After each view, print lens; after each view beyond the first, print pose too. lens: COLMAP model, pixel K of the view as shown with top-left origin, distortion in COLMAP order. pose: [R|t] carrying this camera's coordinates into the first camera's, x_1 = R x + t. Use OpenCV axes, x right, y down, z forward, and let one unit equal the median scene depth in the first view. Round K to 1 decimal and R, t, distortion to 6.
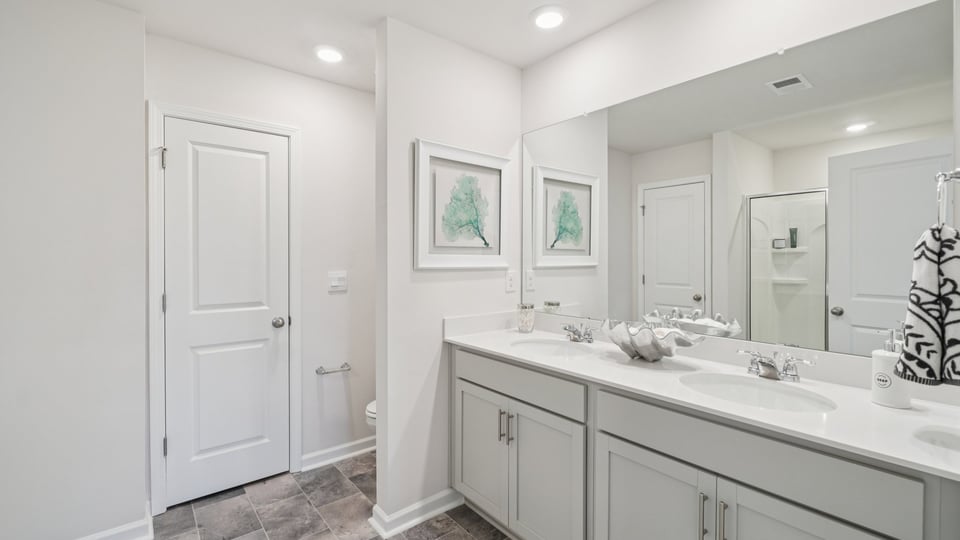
lens RADIAL K [[416.7, 0, 476.3], [0, 416.7, 265.5], [0, 0, 1]] dist [0.003145, -0.005328]
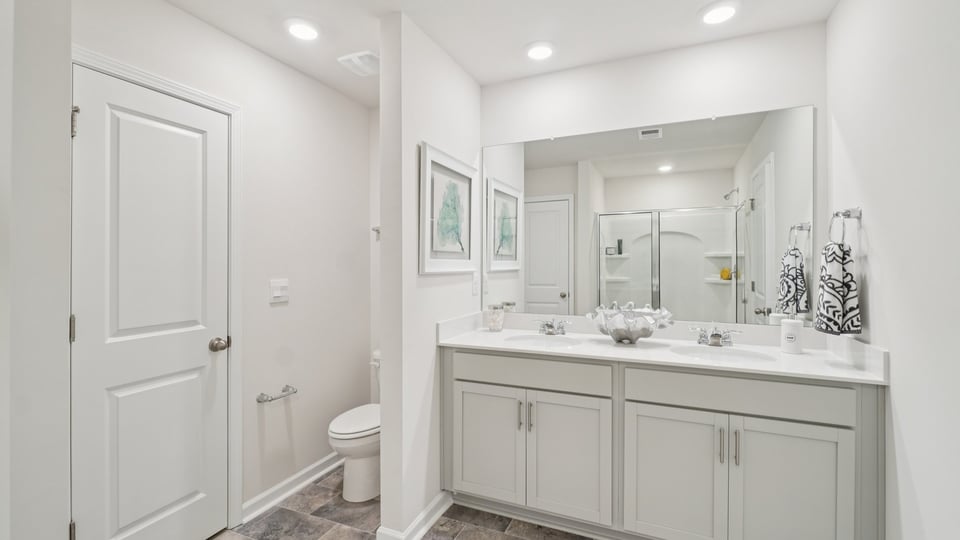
lens RADIAL K [[414.1, 0, 483.5], [0, 414.1, 269.8], [0, 0, 1]] dist [0.001829, 0.000148]
pose [[0.889011, -0.012736, 0.457709, -0.425545], [0.013254, 0.999910, 0.002078, -0.002308], [-0.457694, 0.004219, 0.889100, 0.061612]]
